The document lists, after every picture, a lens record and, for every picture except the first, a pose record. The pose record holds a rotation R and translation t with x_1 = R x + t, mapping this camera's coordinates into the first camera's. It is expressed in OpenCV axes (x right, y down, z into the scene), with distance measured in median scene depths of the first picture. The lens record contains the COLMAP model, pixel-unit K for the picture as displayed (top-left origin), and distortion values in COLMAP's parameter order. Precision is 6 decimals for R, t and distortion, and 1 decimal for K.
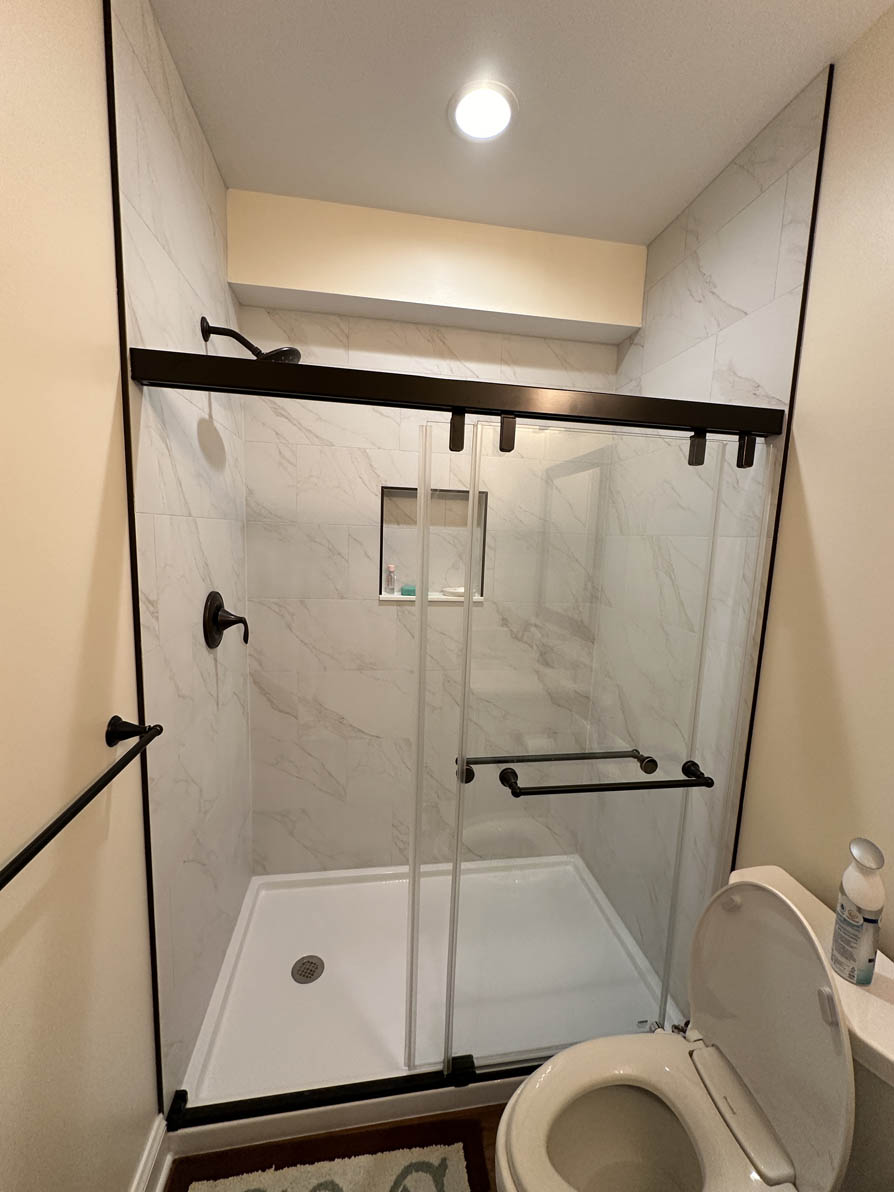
lens RADIAL K [[476.8, 0, 445.9], [0, 476.8, 595.9], [0, 0, 1]] dist [-0.002435, 0.000140]
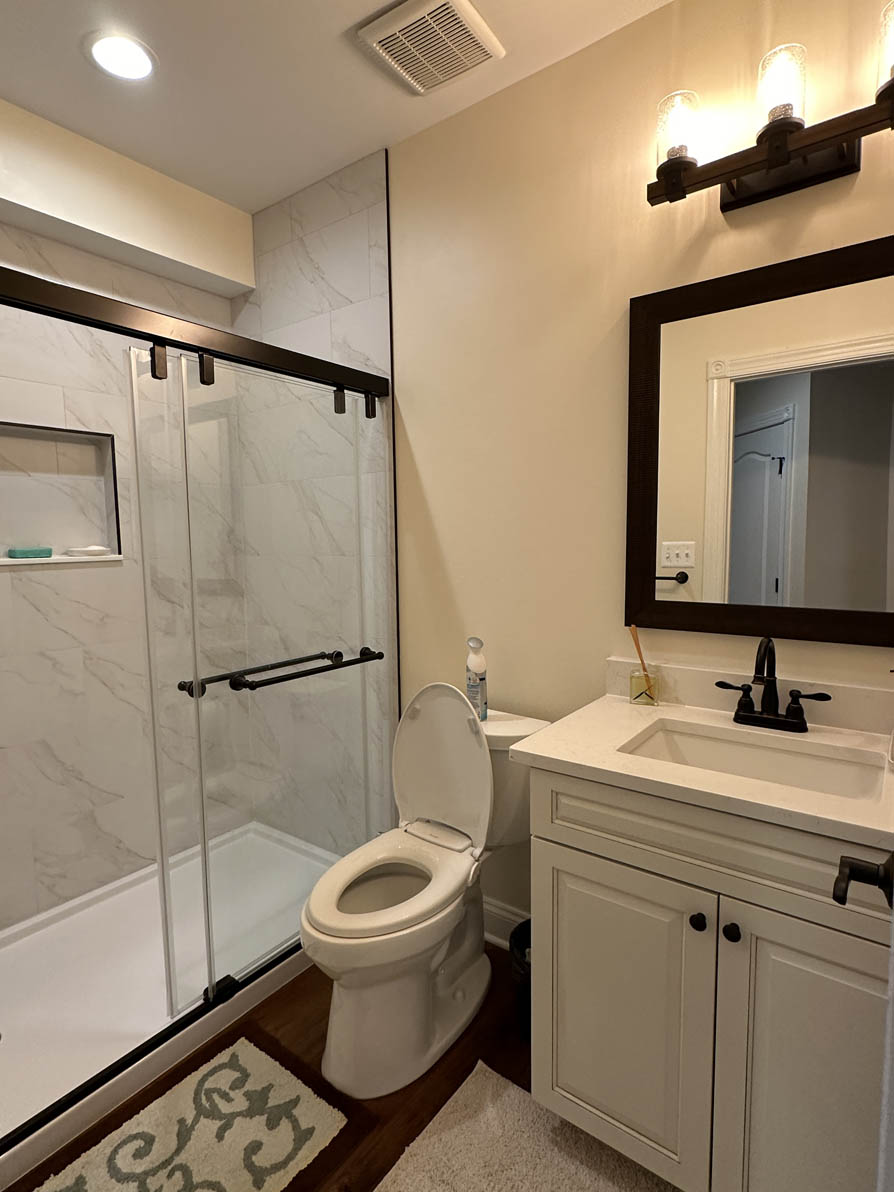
lens RADIAL K [[625.0, 0, 446.4], [0, 625.0, 595.6], [0, 0, 1]] dist [-0.007219, -0.001174]
pose [[0.712947, -0.114761, 0.691763, -0.448099], [0.132029, 0.990842, 0.028304, 0.184573], [-0.688676, 0.071154, 0.721570, -0.346697]]
